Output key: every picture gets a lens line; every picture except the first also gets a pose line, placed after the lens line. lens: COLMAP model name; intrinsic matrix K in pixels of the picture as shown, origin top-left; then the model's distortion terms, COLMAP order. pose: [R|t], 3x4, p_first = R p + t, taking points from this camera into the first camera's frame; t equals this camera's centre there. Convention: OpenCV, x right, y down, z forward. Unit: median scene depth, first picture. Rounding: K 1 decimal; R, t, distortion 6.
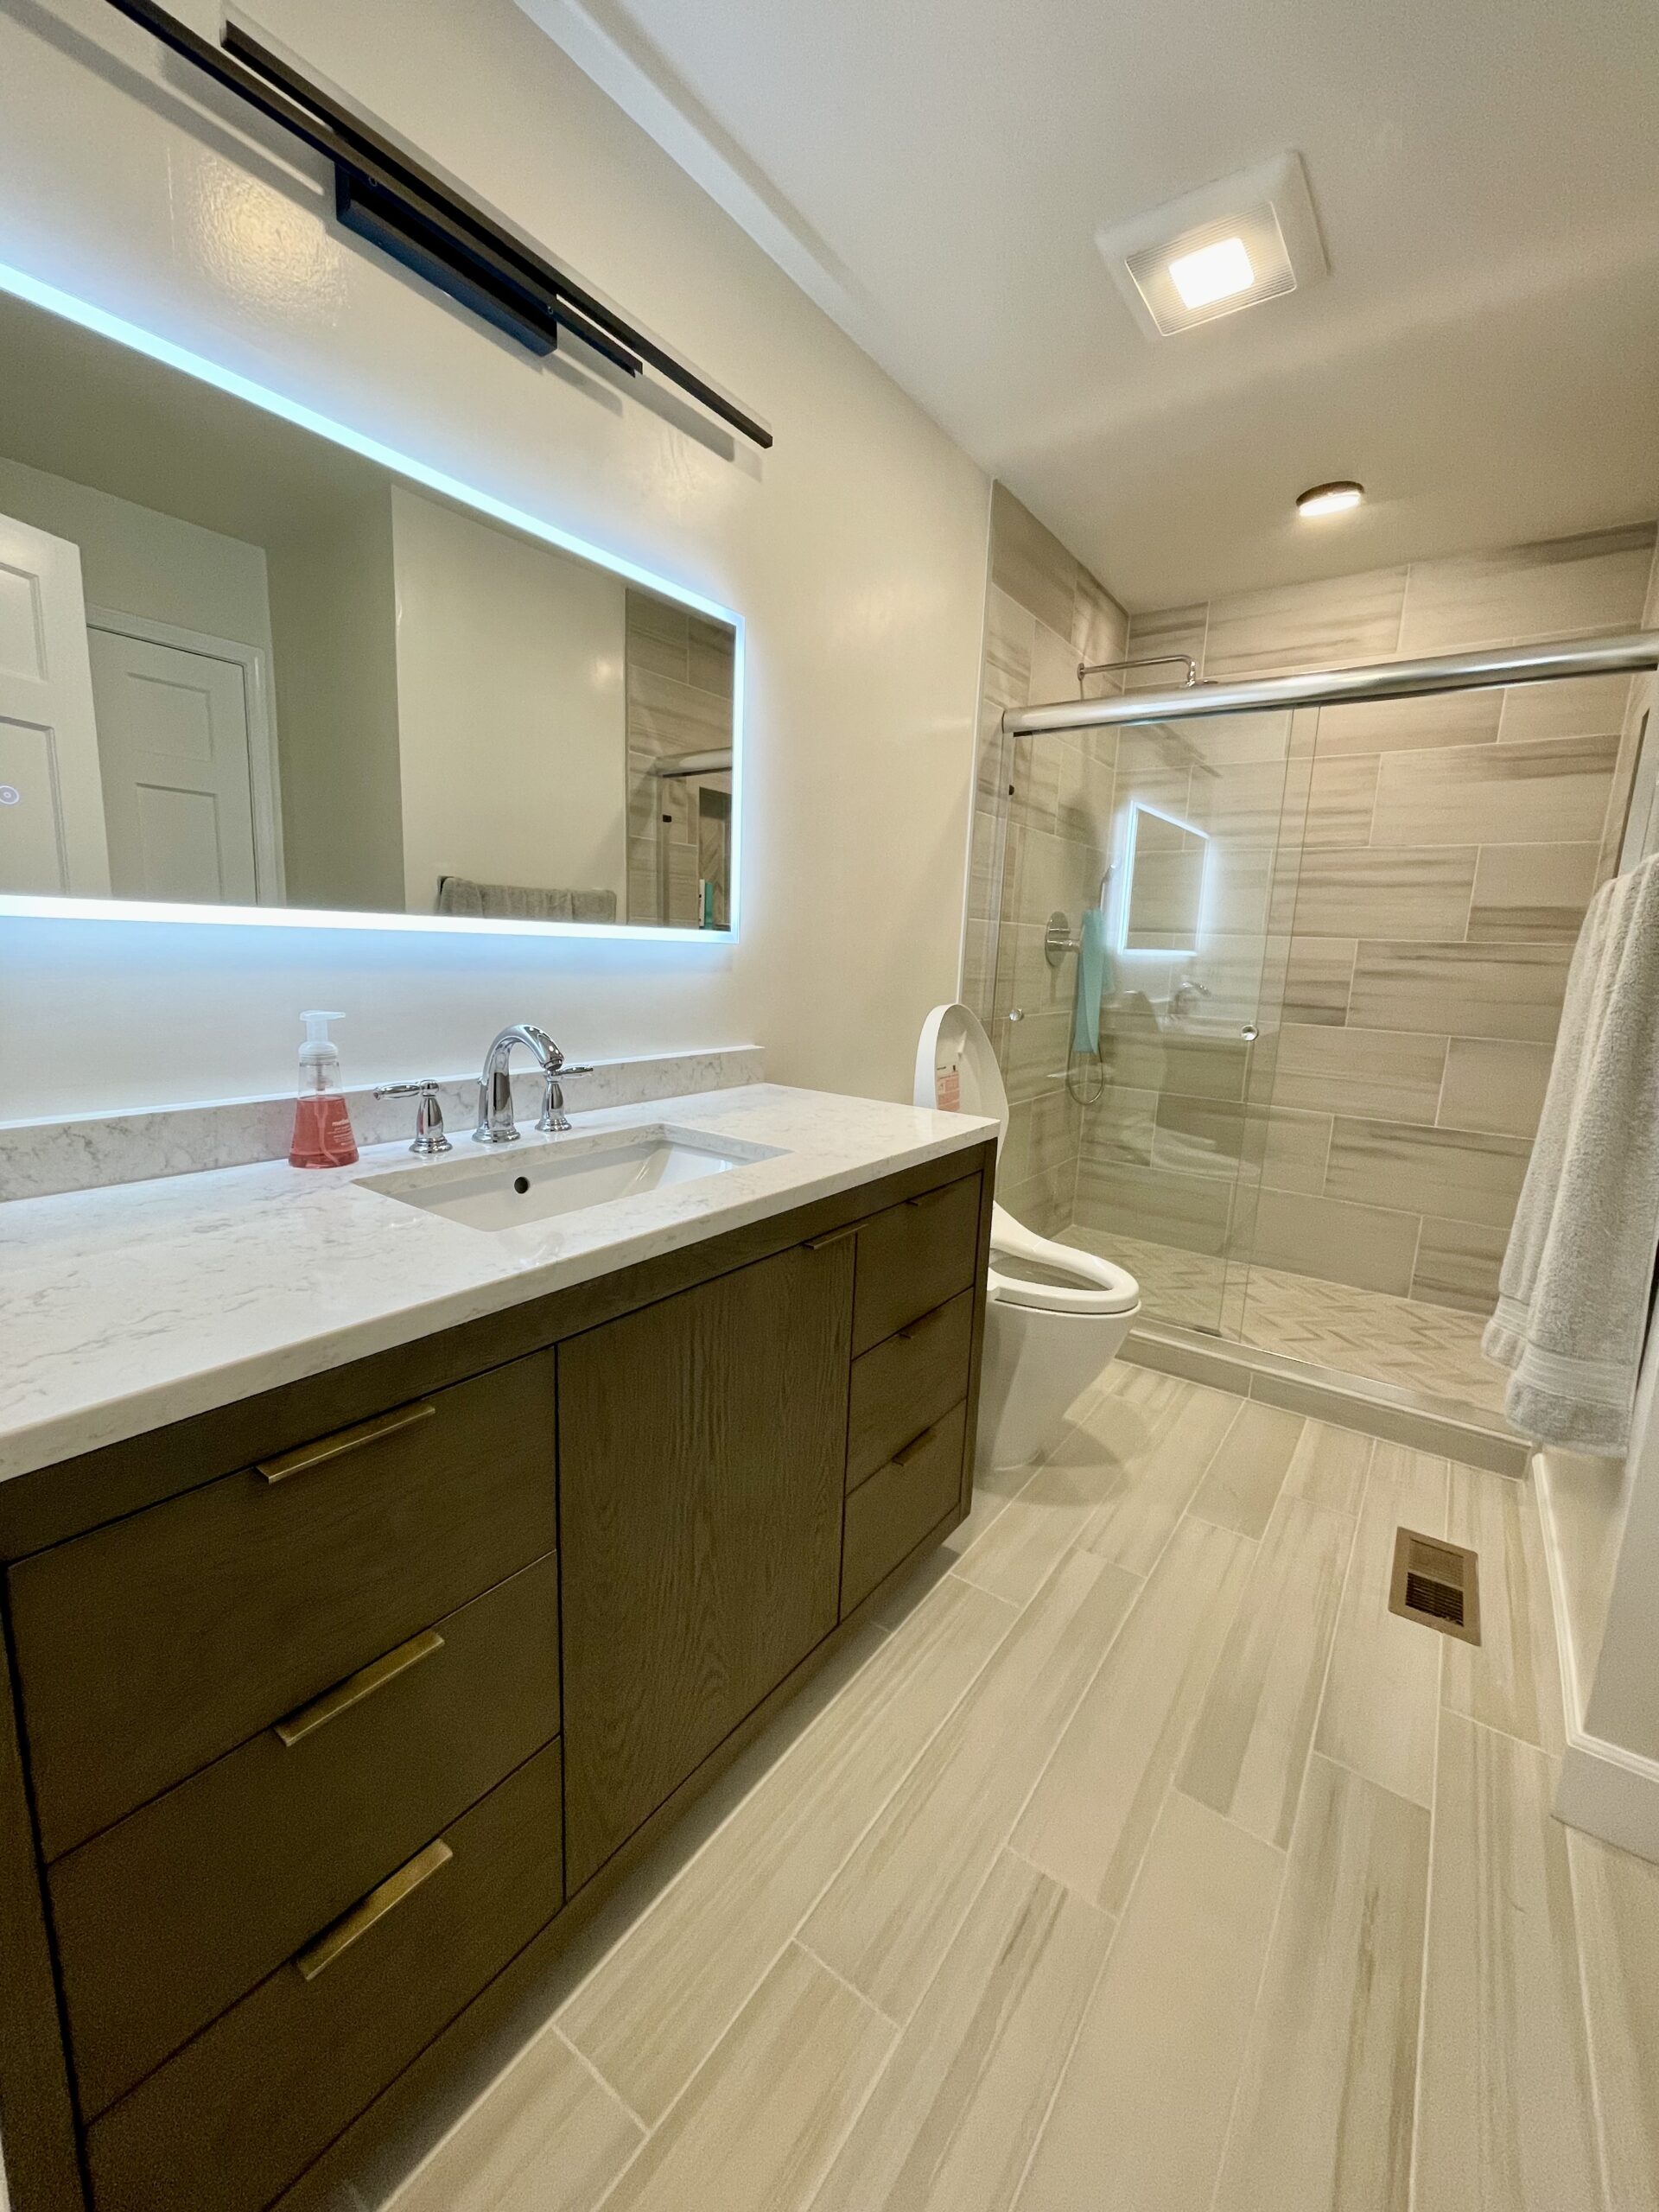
lens RADIAL K [[896.3, 0, 833.5], [0, 896.3, 1096.1], [0, 0, 1]] dist [-0.002110, 0.000002]
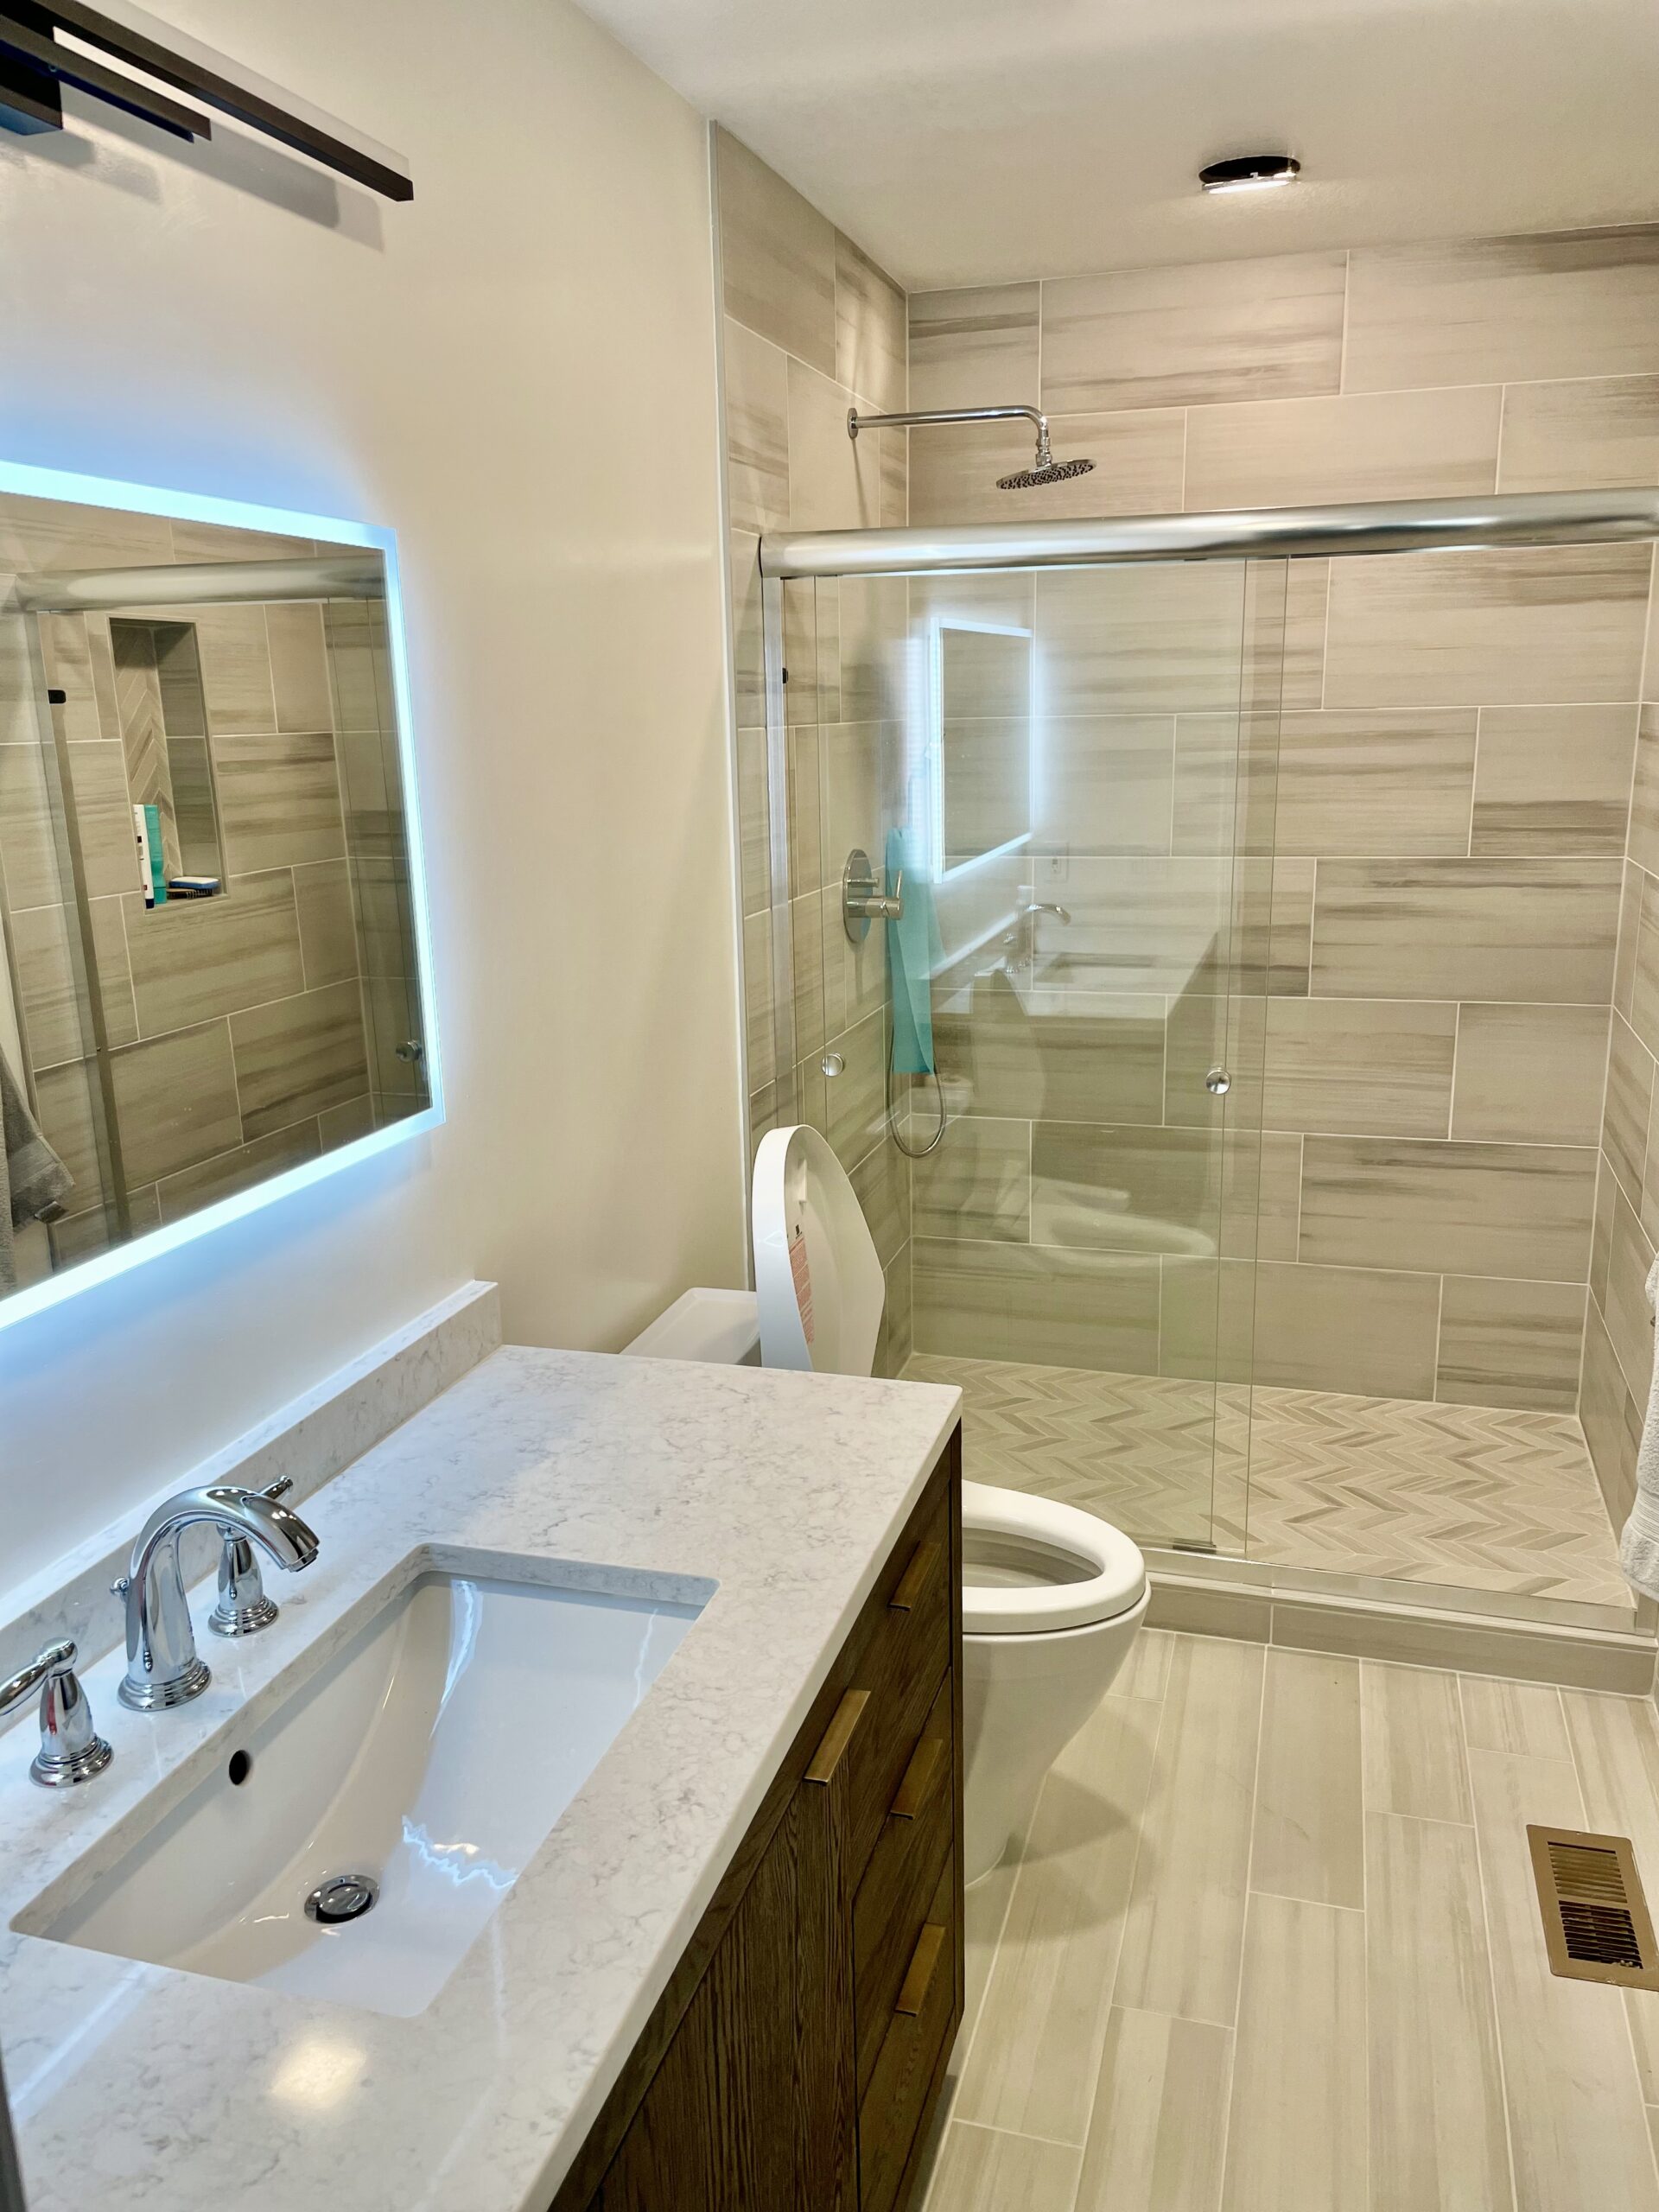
lens RADIAL K [[1676.7, 0, 835.2], [0, 1676.7, 1094.2], [0, 0, 1]] dist [0.087926, -0.136426]
pose [[0.942793, -0.132243, 0.306029, -0.190989], [0.112530, 0.990319, 0.081269, -0.240110], [-0.313814, -0.042183, 0.948547, -0.035857]]
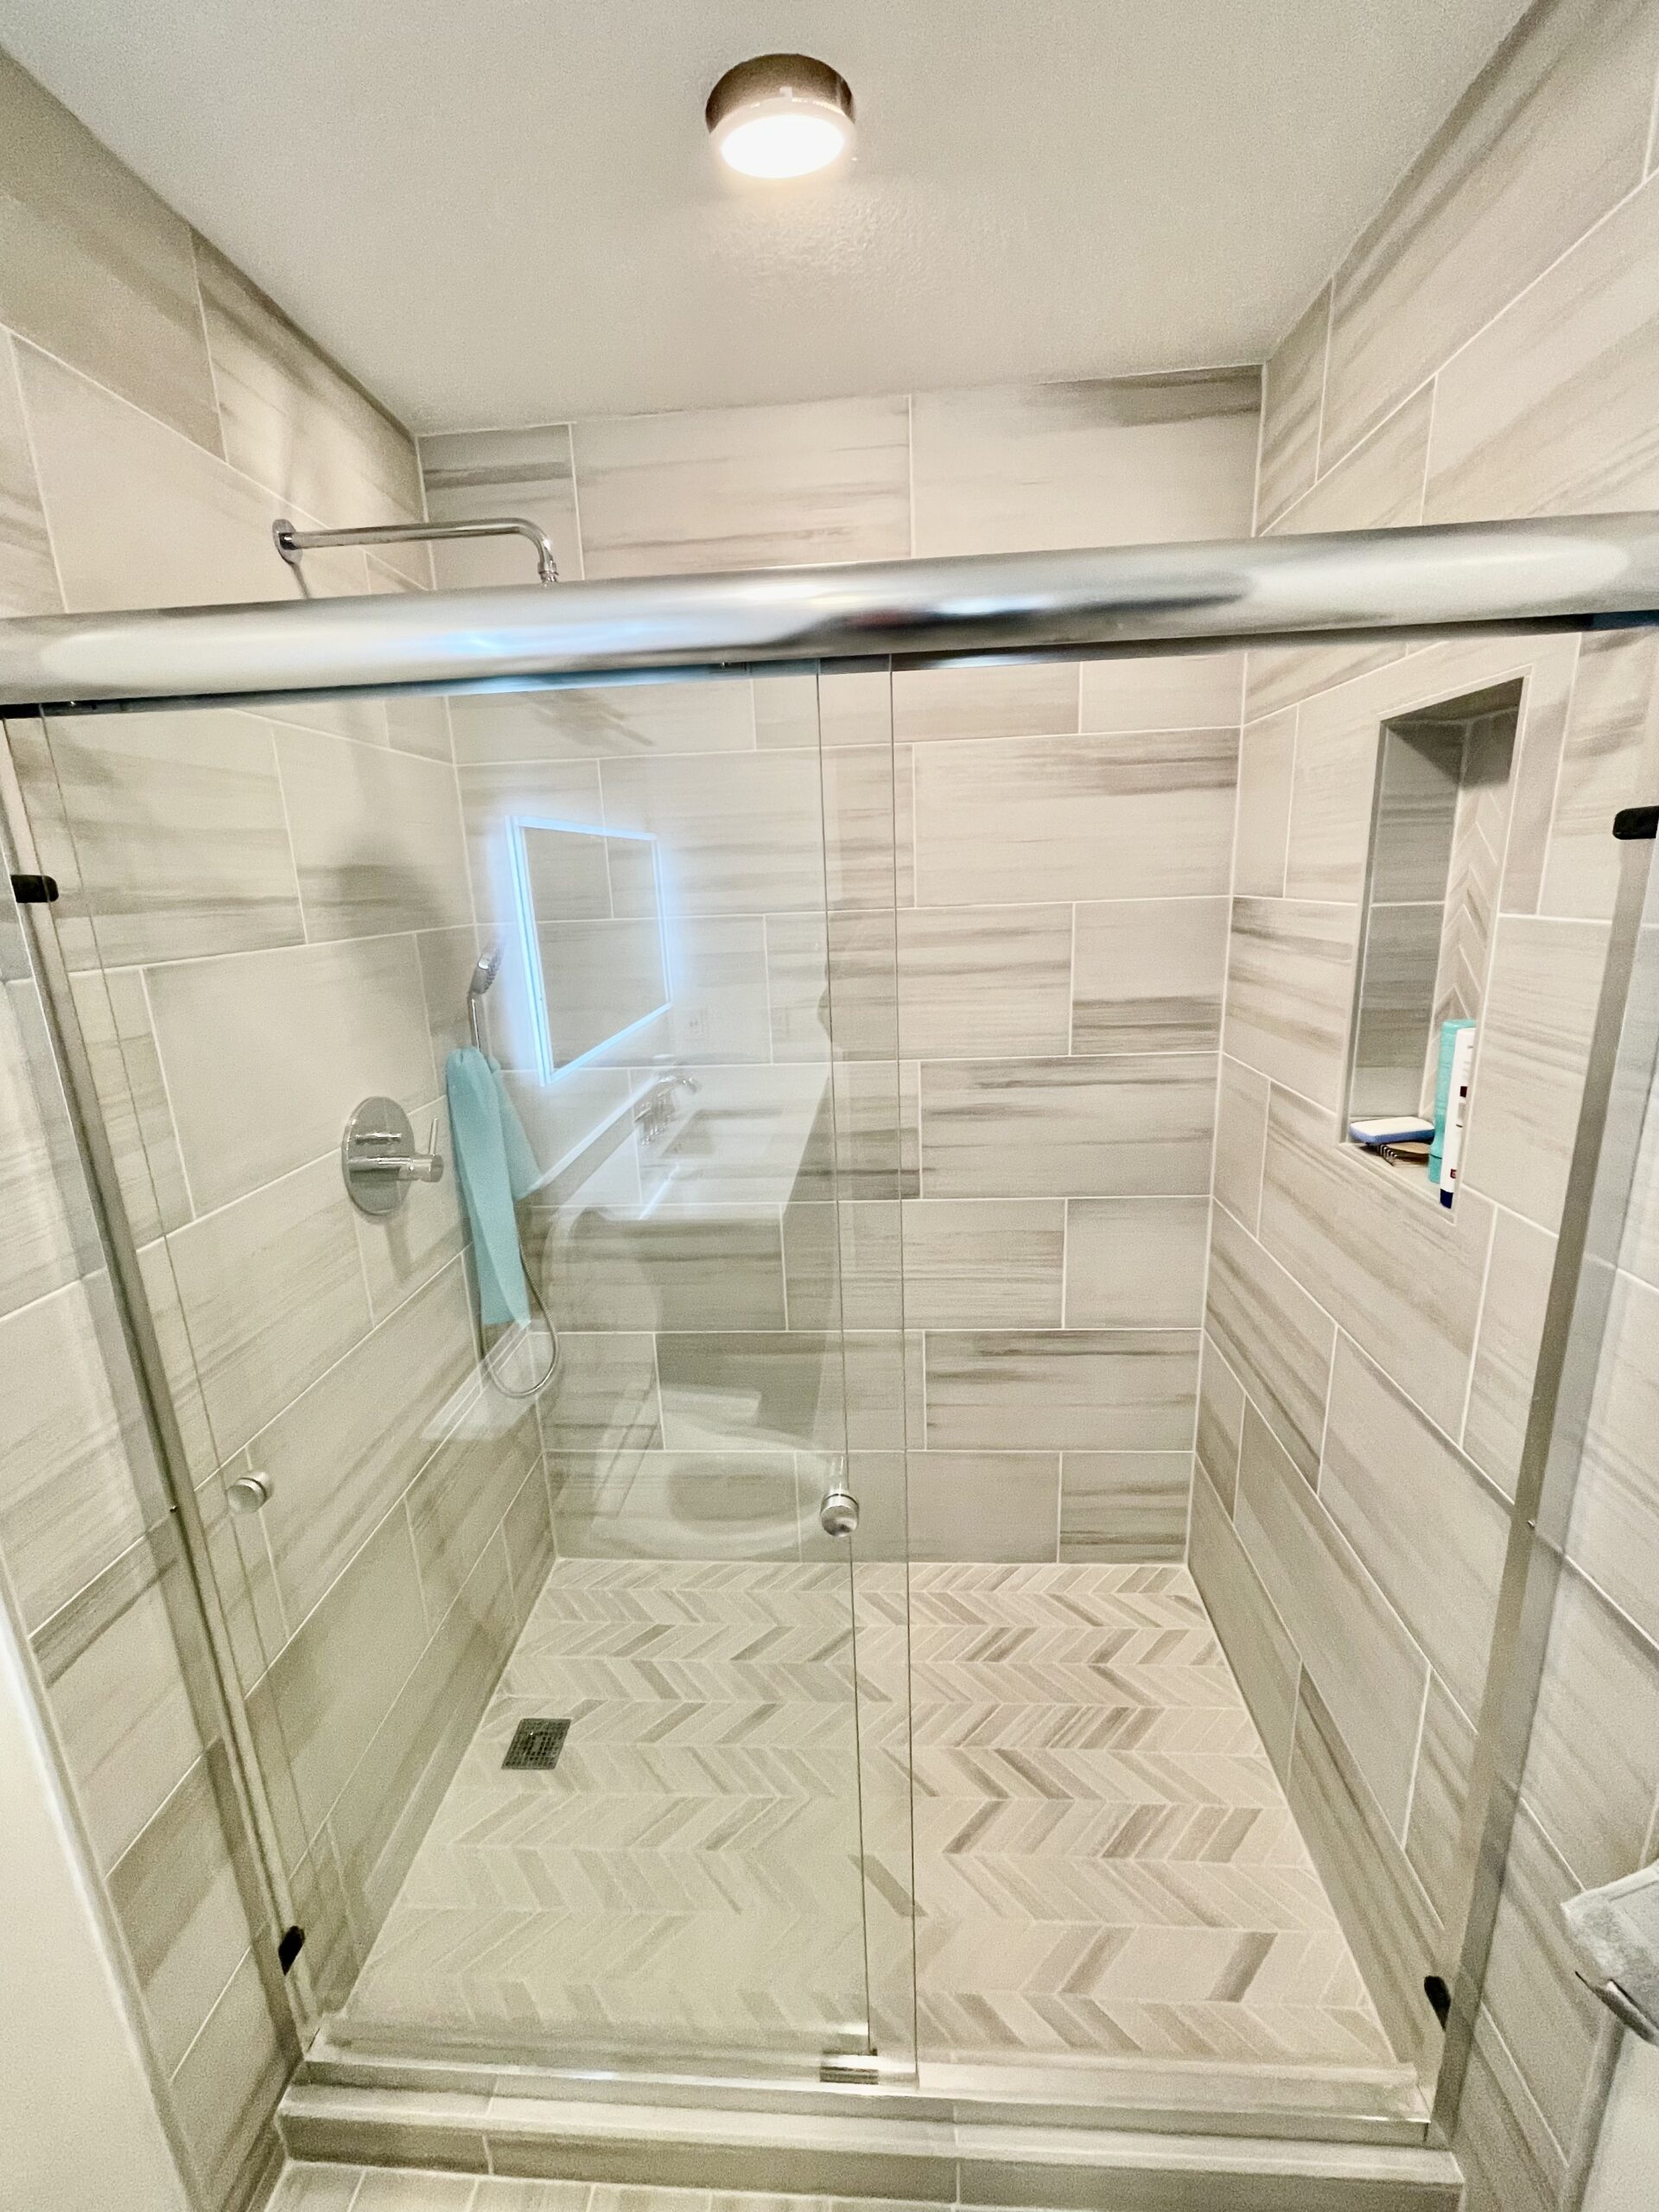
lens RADIAL K [[896.3, 0, 833.5], [0, 896.3, 1096.1], [0, 0, 1]] dist [-0.002110, 0.000002]
pose [[0.843918, -0.199242, 0.498101, 0.386388], [0.162159, 0.979783, 0.117174, -0.383282], [-0.511377, -0.018114, 0.859166, 0.852289]]
